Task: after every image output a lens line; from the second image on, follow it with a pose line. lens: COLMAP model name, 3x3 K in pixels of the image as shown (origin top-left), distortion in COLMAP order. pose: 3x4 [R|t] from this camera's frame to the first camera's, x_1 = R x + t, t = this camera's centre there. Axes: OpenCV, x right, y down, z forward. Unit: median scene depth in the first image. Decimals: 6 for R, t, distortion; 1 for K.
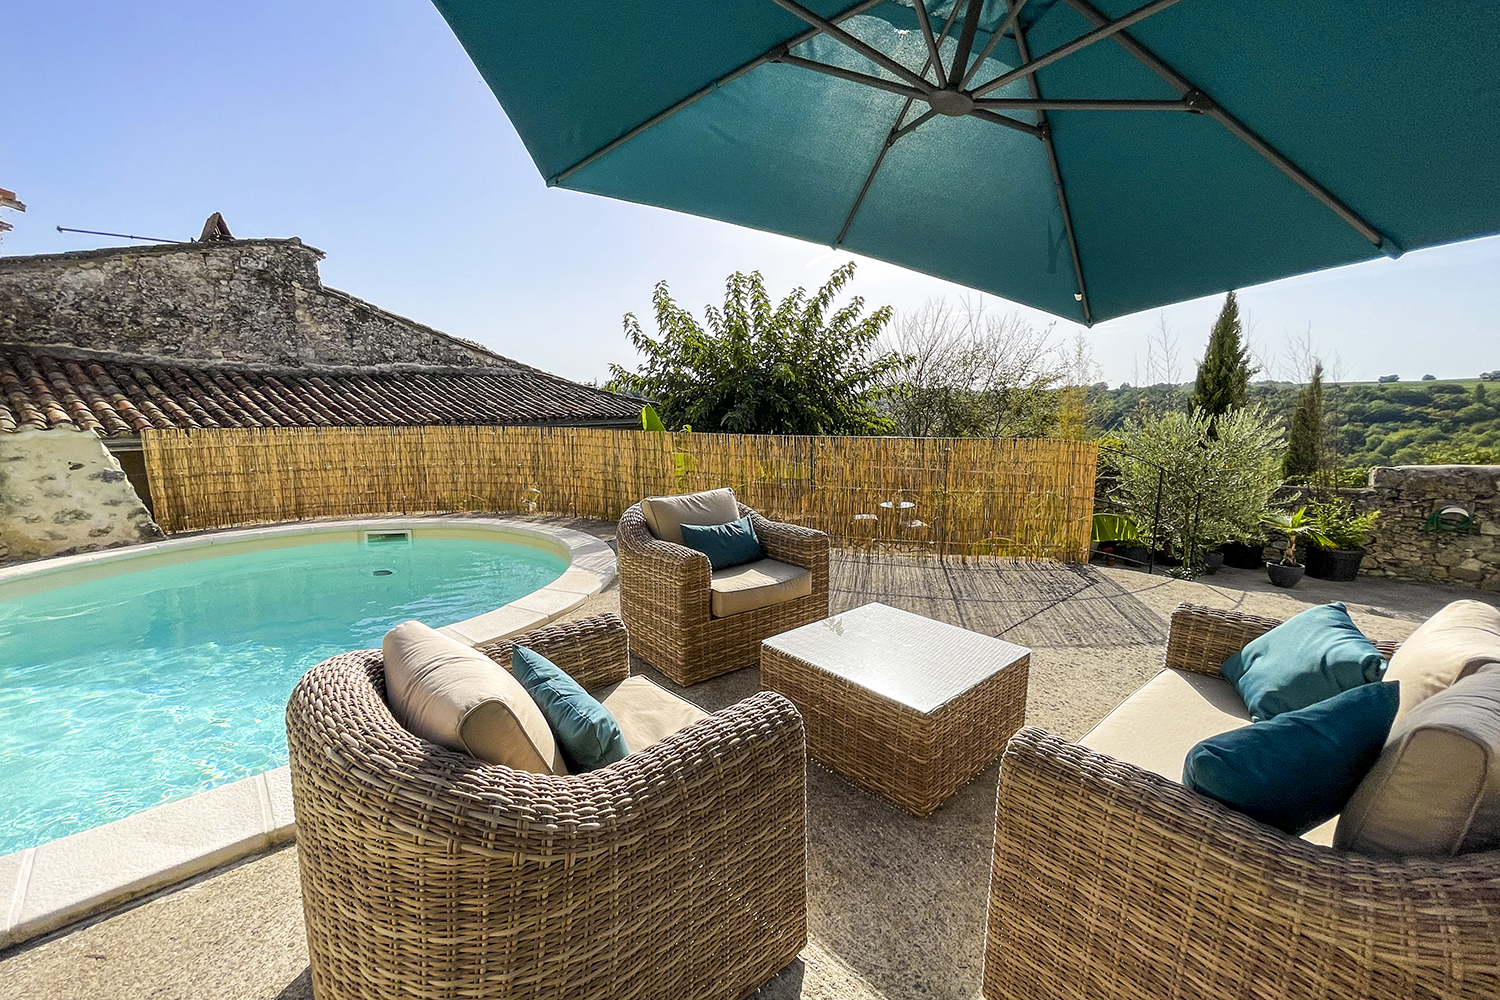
lens RADIAL K [[629.0, 0, 714.2], [0, 629.0, 503.1], [0, 0, 1]] dist [-0.000762, 0.000148]
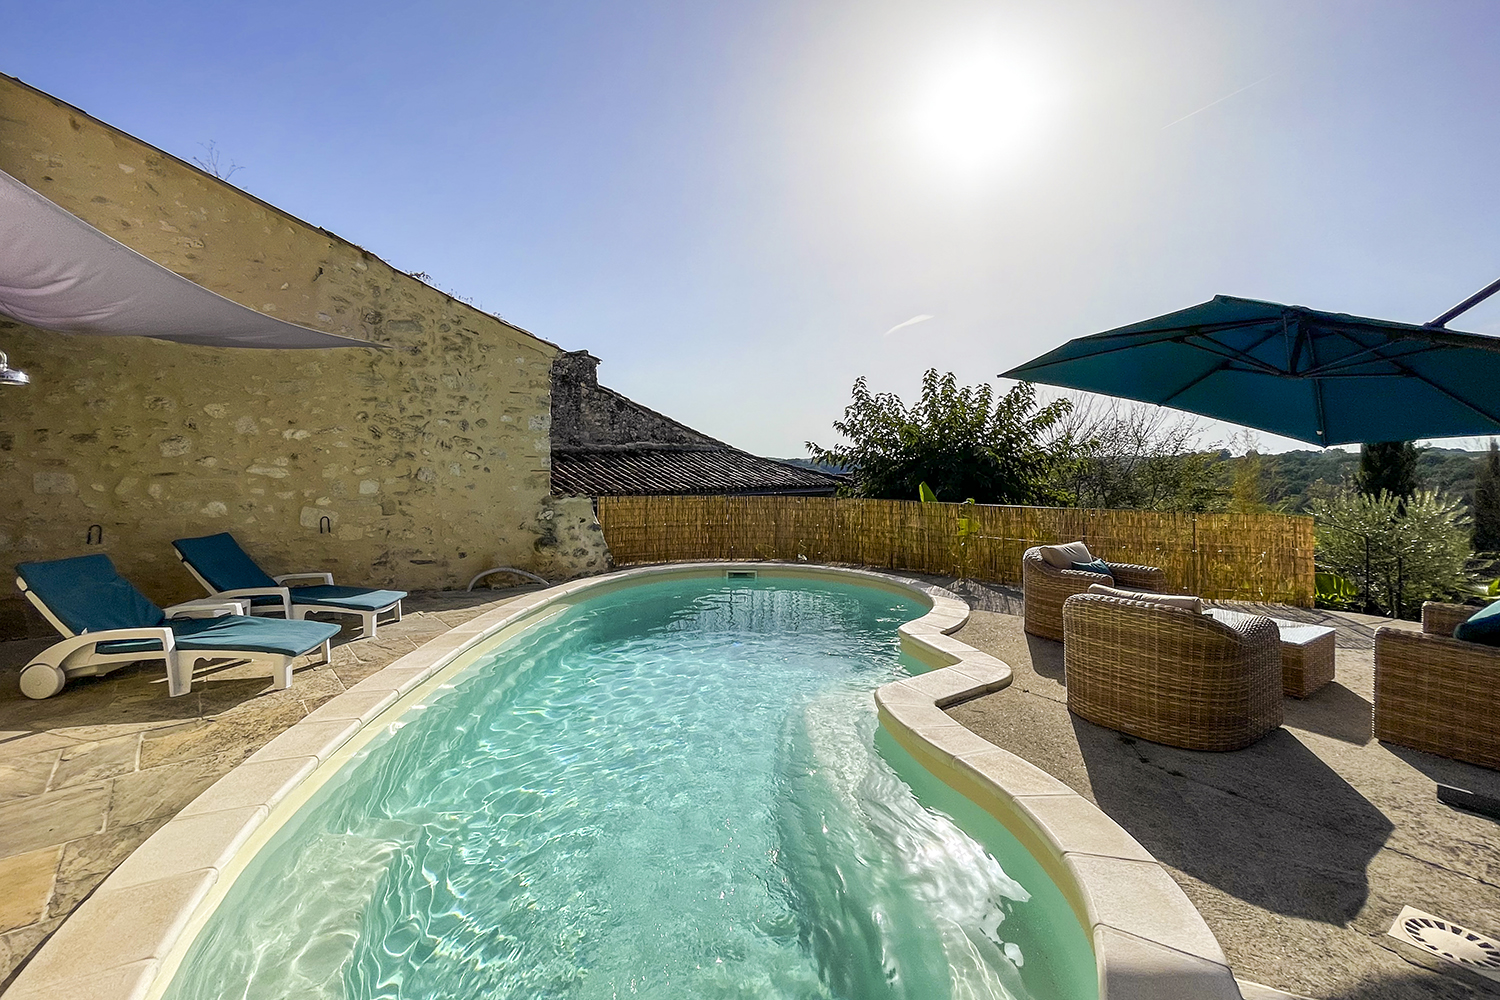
lens RADIAL K [[642.4, 0, 707.7], [0, 642.4, 463.1], [0, 0, 1]] dist [0.002826, 0.000713]
pose [[0.991604, 0.007024, -0.129122, -0.291564], [-0.028083, 0.986390, -0.162009, 0.029426], [0.126227, 0.164275, 0.978305, -0.315058]]
